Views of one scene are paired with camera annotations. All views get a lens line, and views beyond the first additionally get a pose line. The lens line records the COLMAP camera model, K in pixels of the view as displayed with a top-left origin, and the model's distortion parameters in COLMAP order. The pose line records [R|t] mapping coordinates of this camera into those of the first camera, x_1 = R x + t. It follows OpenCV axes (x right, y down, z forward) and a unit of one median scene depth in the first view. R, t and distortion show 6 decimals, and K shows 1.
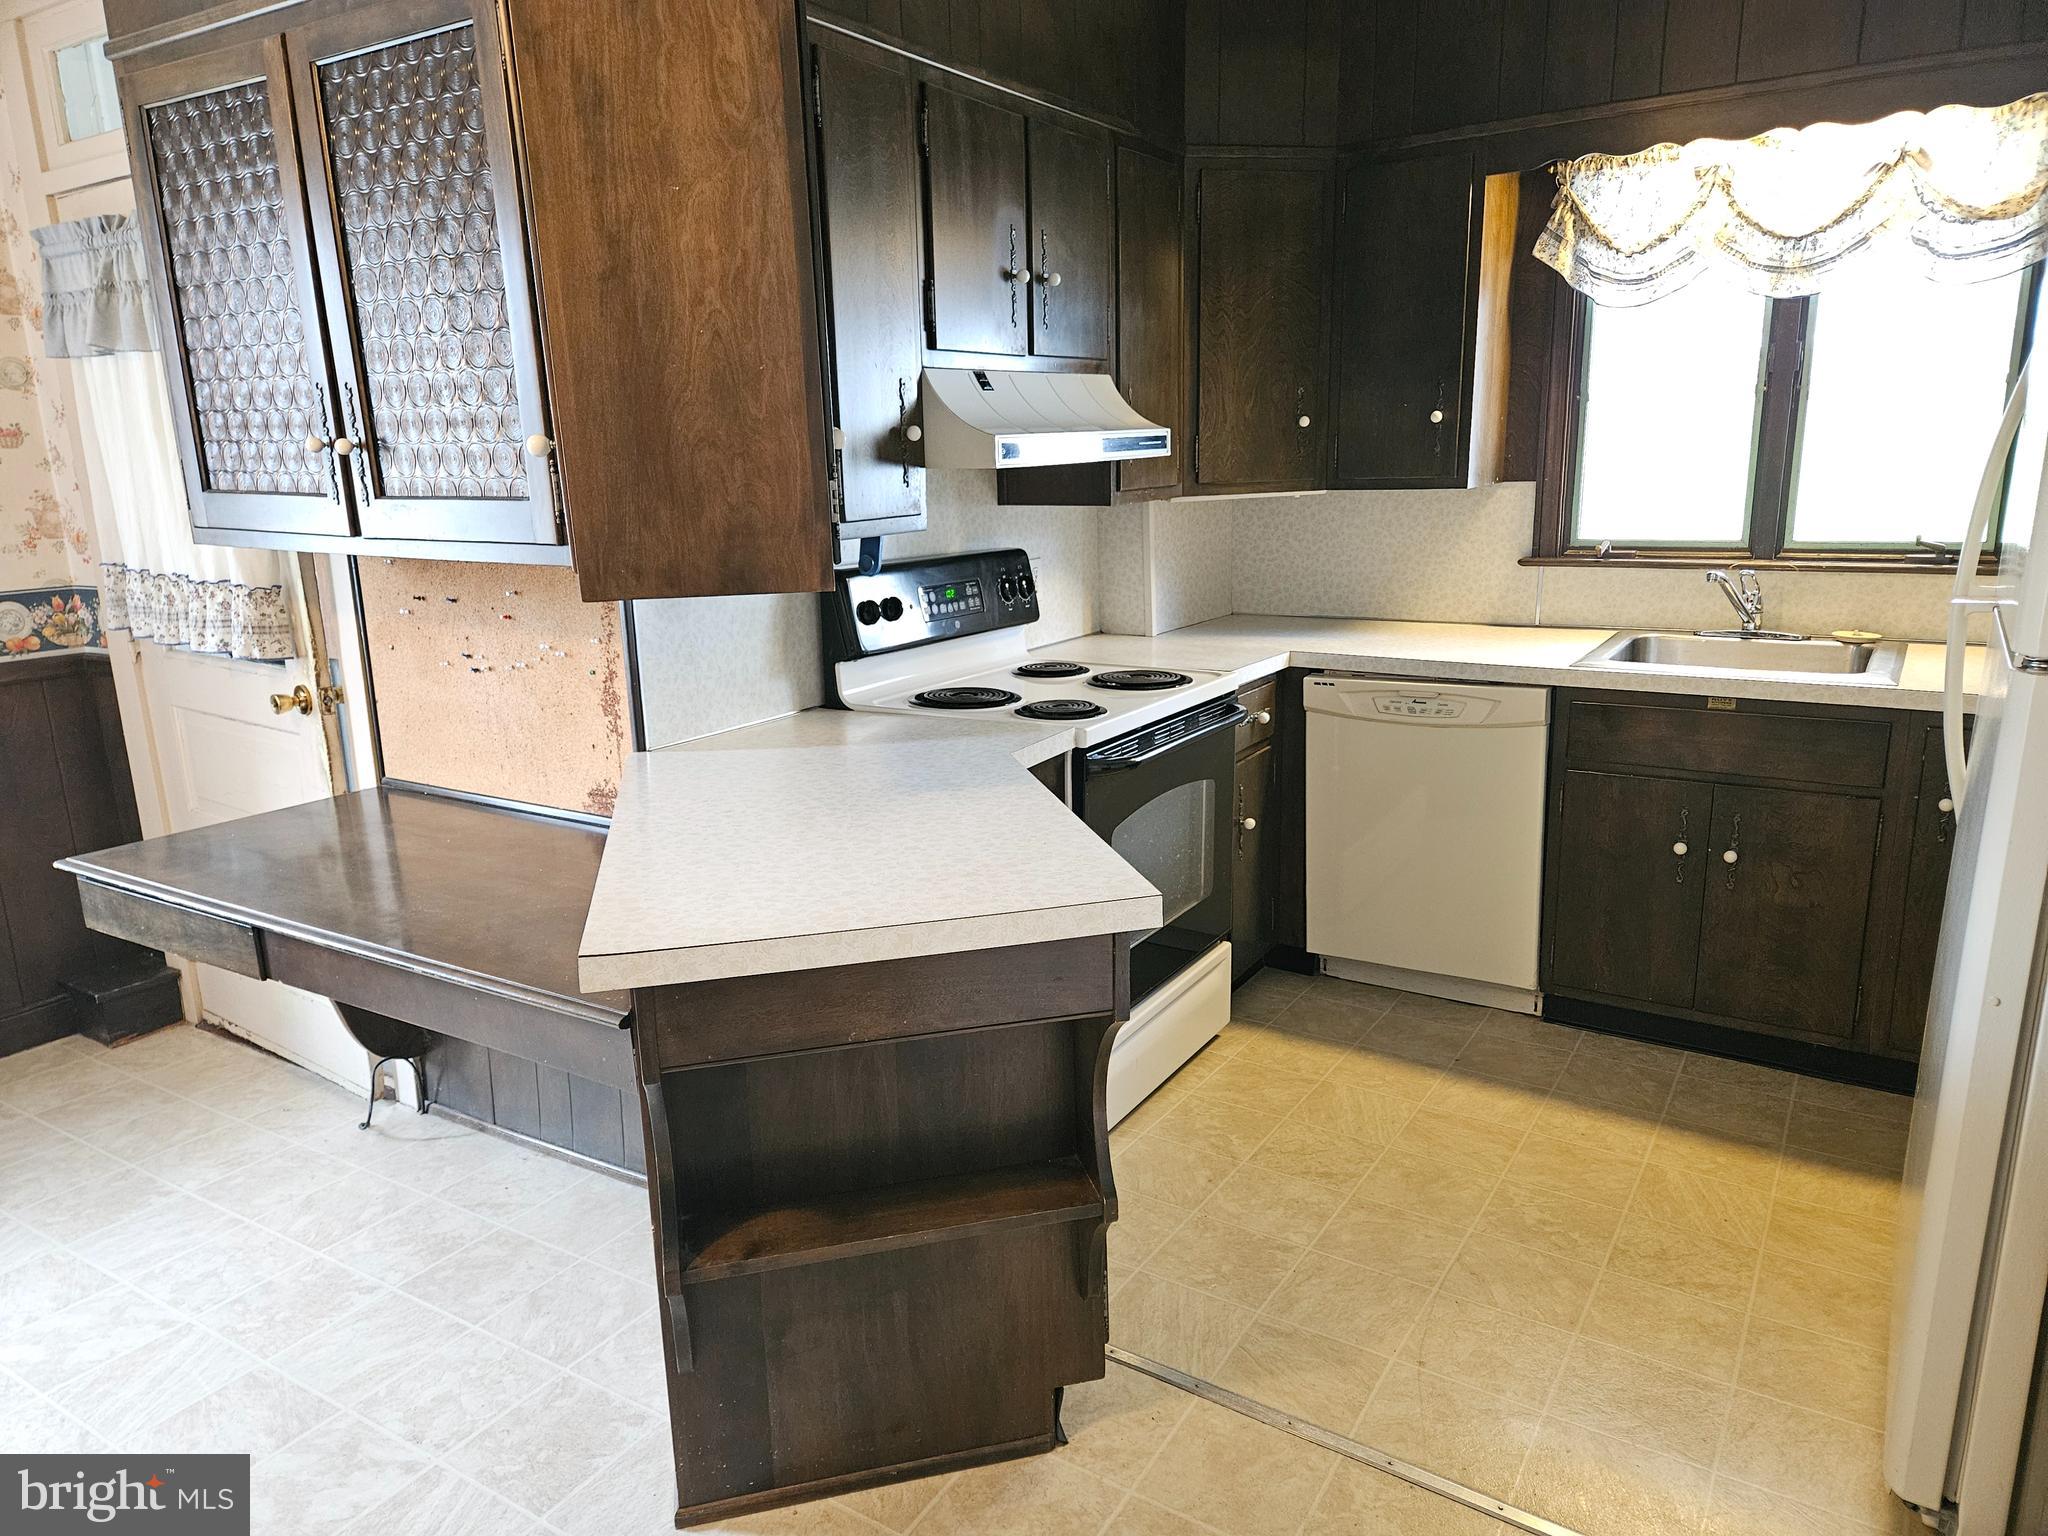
lens RADIAL K [[1365.6, 0, 1015.9], [0, 1365.6, 792.3], [0, 0, 1]] dist [0.086958, -0.073747]
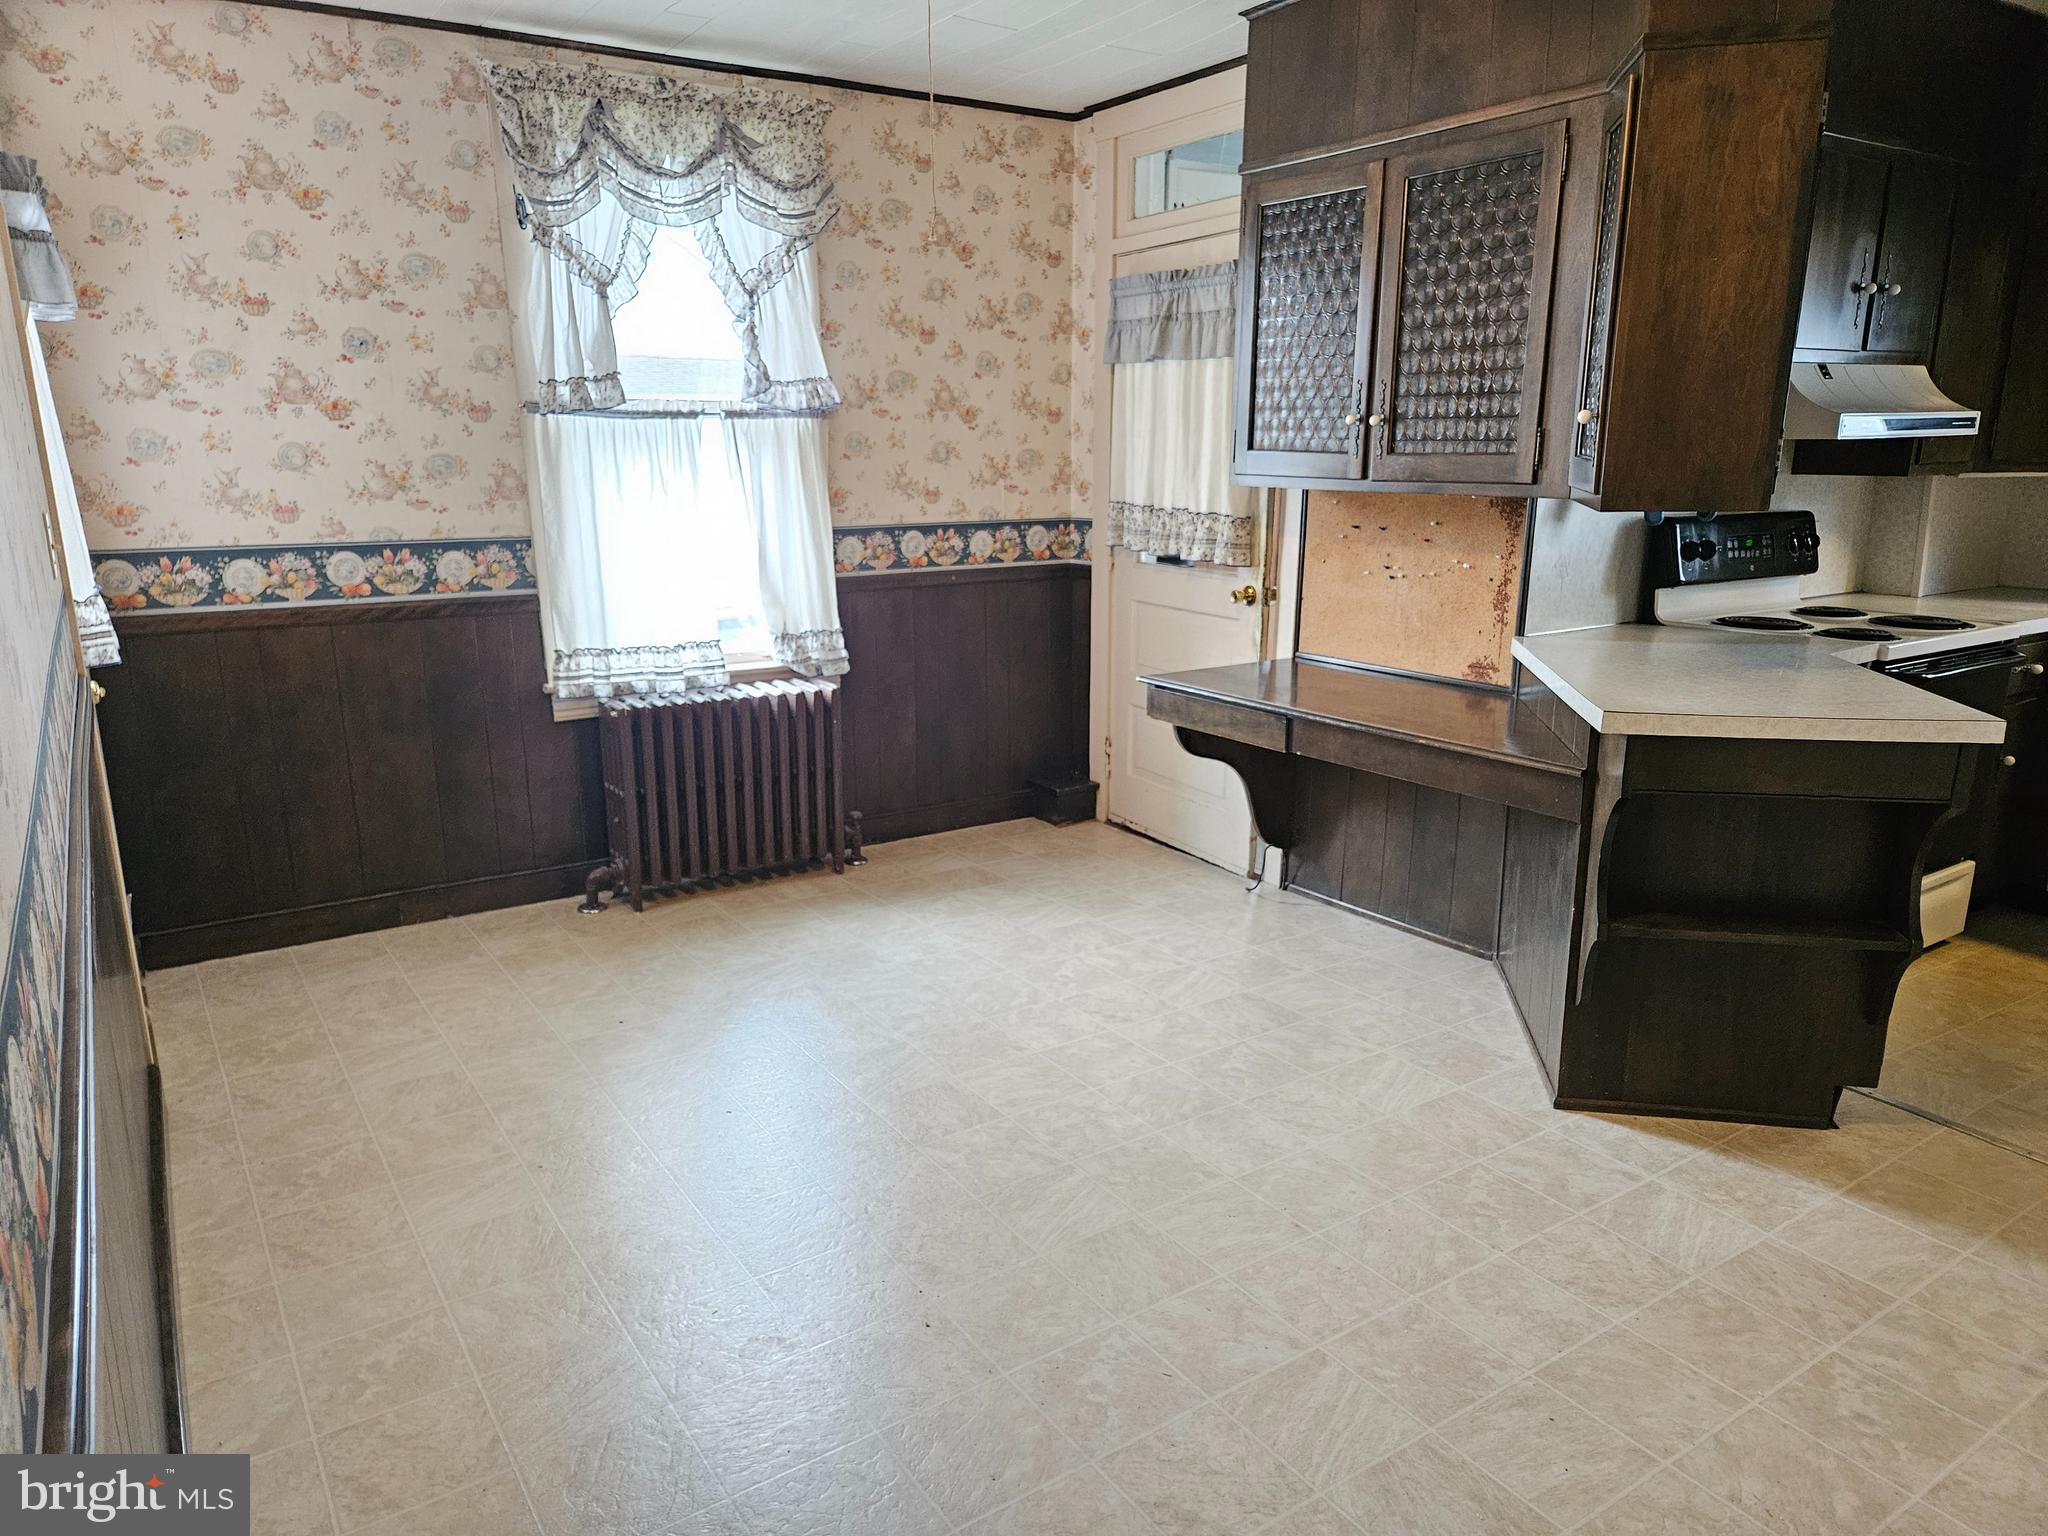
lens RADIAL K [[1365.6, 0, 1015.9], [0, 1365.6, 792.3], [0, 0, 1]] dist [0.086958, -0.073747]
pose [[0.916226, 0.120161, -0.382219, -0.157910], [-0.117061, 0.992627, 0.031451, 0.125563], [0.383180, 0.015927, 0.923536, -0.444367]]
